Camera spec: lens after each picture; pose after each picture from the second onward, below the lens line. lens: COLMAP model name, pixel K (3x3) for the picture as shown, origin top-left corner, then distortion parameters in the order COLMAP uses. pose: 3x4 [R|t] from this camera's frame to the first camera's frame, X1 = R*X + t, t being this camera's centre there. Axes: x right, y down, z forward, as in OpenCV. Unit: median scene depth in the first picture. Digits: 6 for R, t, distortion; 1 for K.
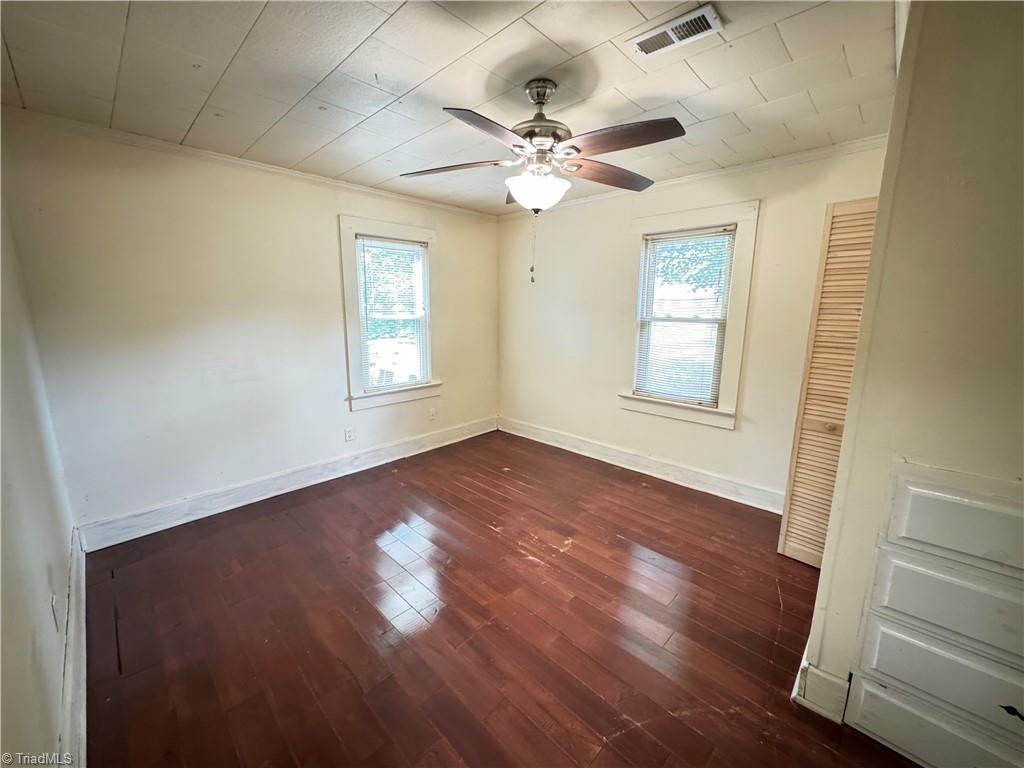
lens RADIAL K [[410.6, 0, 512.0], [0, 410.6, 384.0], [0, 0, 1]] dist [-0.000992, -0.000116]
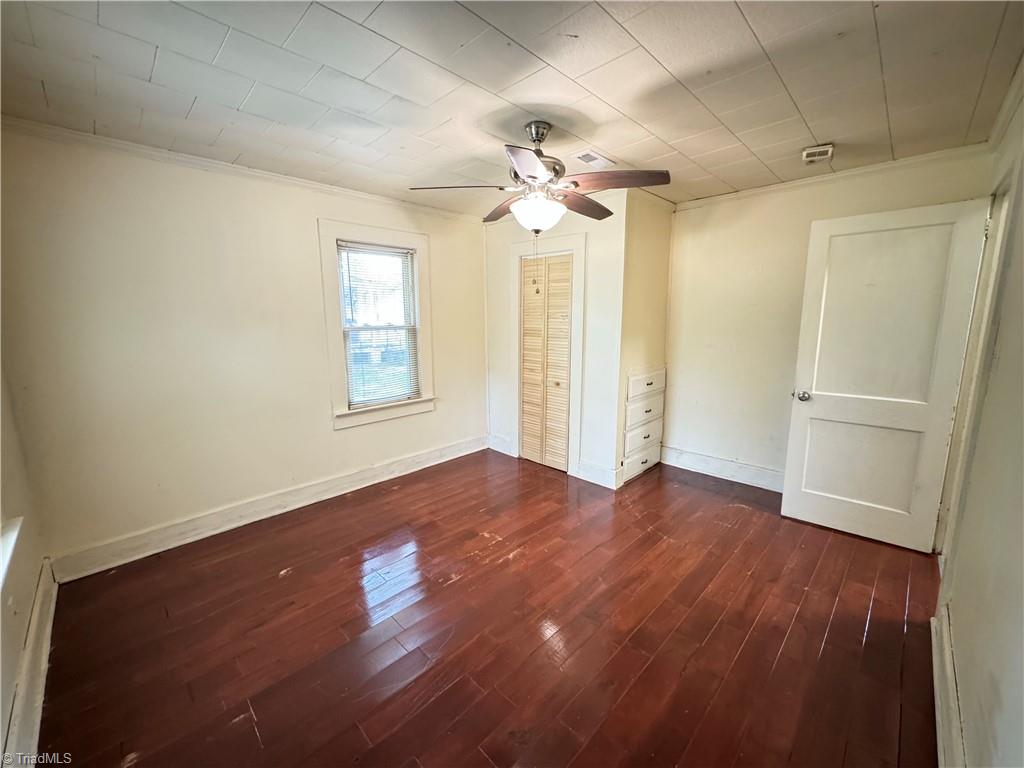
lens RADIAL K [[410.6, 0, 512.0], [0, 410.6, 384.0], [0, 0, 1]] dist [-0.000992, -0.000116]
pose [[-0.007526, -0.168789, 0.985623, -0.818383], [0.192497, 0.966972, 0.167065, -0.154447], [-0.981269, 0.190987, 0.025214, 0.803090]]
